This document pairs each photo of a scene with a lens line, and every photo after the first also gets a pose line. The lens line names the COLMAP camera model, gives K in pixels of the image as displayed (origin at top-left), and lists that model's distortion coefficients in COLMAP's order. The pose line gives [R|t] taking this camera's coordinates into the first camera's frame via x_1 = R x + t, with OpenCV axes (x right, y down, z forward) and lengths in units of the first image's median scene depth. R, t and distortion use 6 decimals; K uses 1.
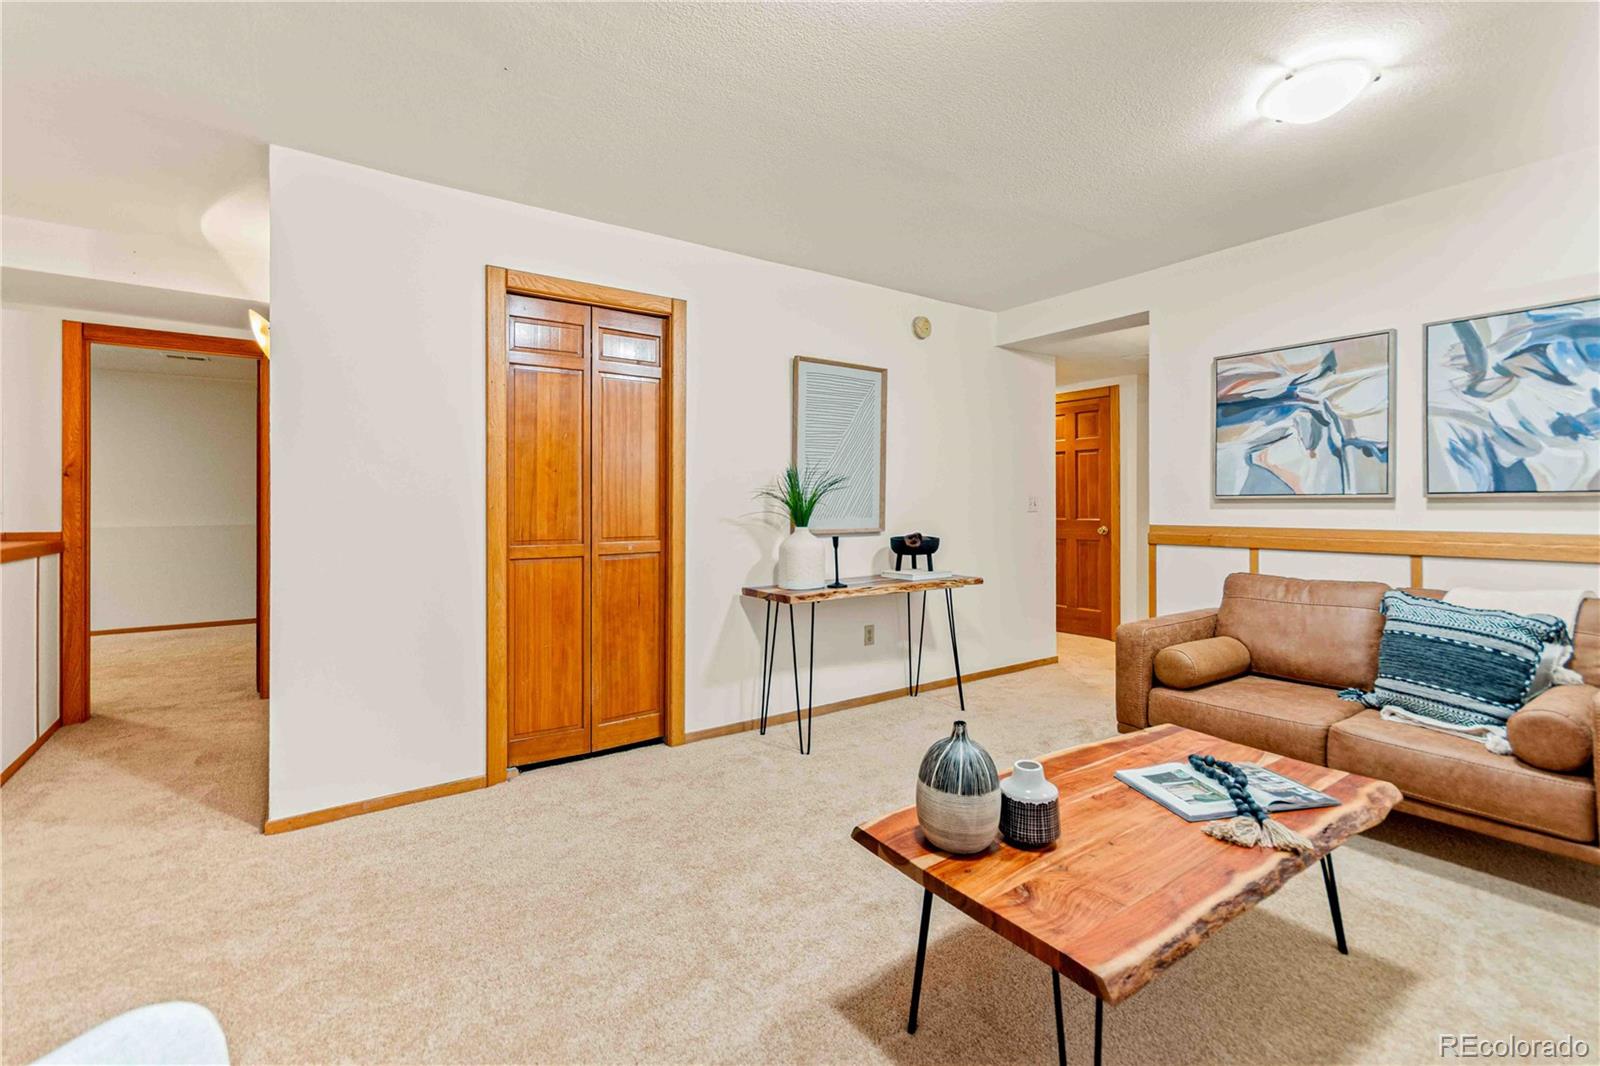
lens RADIAL K [[709.1, 0, 799.1], [0, 709.1, 505.9], [0, 0, 1]] dist [-0.000514, -0.000660]
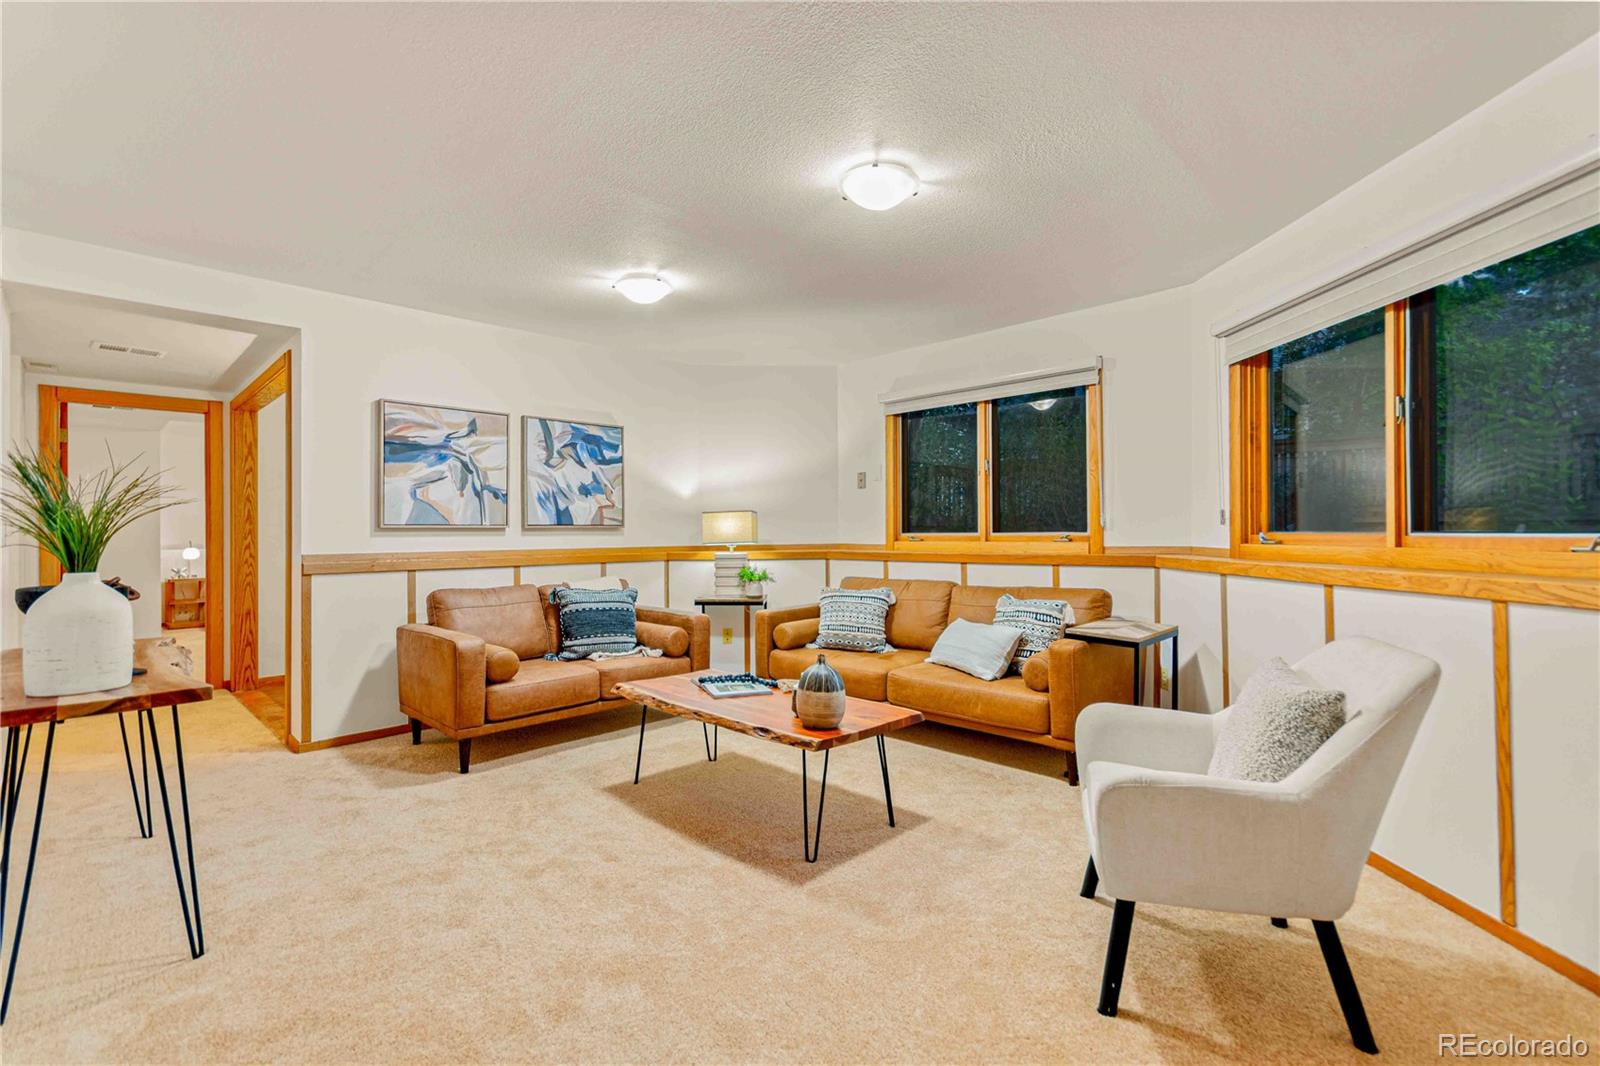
lens RADIAL K [[709.1, 0, 797.2], [0, 709.1, 530.5], [0, 0, 1]] dist [-0.000514, -0.000660]
pose [[-0.175202, 0.007802, 0.984502, -0.672024], [0.012094, 0.999910, -0.005772, 0.008752], [-0.984458, 0.010895, -0.175281, 0.628605]]
